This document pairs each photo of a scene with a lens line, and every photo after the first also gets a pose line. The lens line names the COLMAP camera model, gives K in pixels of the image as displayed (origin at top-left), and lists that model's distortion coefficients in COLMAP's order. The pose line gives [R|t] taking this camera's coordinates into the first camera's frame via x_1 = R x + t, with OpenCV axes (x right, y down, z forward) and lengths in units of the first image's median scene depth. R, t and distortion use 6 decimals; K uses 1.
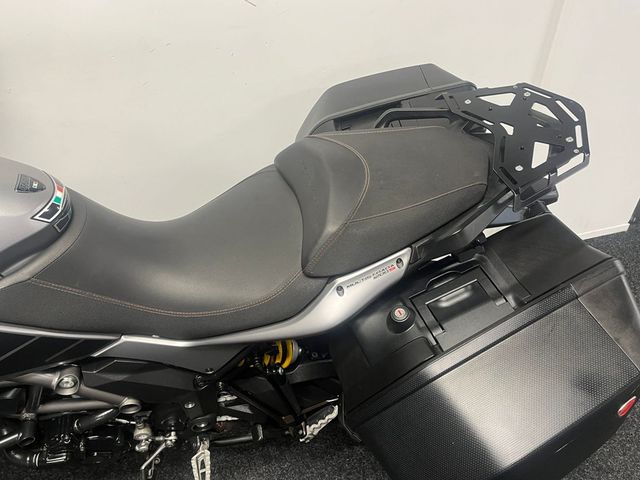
lens RADIAL K [[506.6, 0, 320.0], [0, 506.6, 240.0], [0, 0, 1]] dist [0.086740, -0.128015]
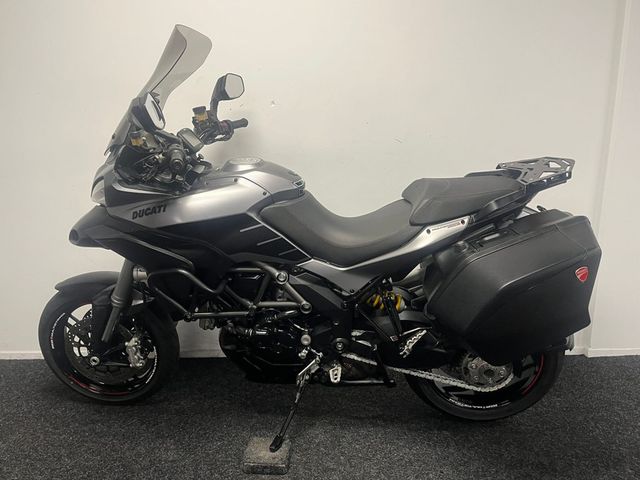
lens RADIAL K [[506.6, 0, 320.0], [0, 506.6, 240.0], [0, 0, 1]] dist [0.086740, -0.128015]
pose [[0.958876, 0.059064, -0.277612, 0.177121], [-0.171945, 0.899074, -0.402618, 0.951626], [0.225814, 0.433795, 0.872256, -0.736660]]
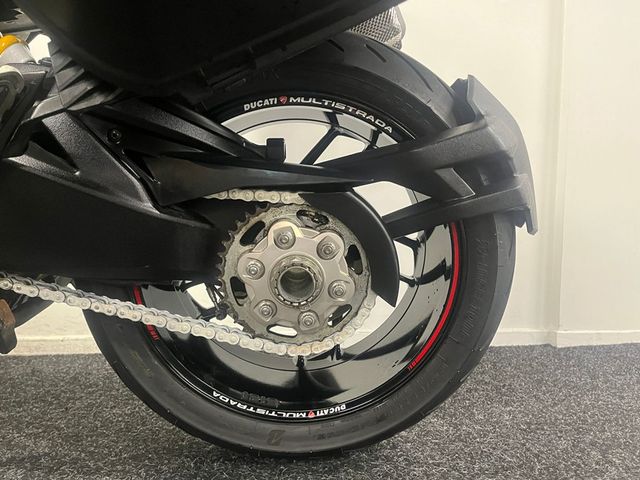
lens RADIAL K [[529.0, 0, 320.0], [0, 529.0, 240.0], [0, 0, 1]] dist [-0.000313, -0.002466]
pose [[0.983734, 0.018400, -0.178685, 0.449309], [-0.117695, 0.817497, -0.563779, 0.821693], [0.135701, 0.575639, 0.806365, 0.918986]]
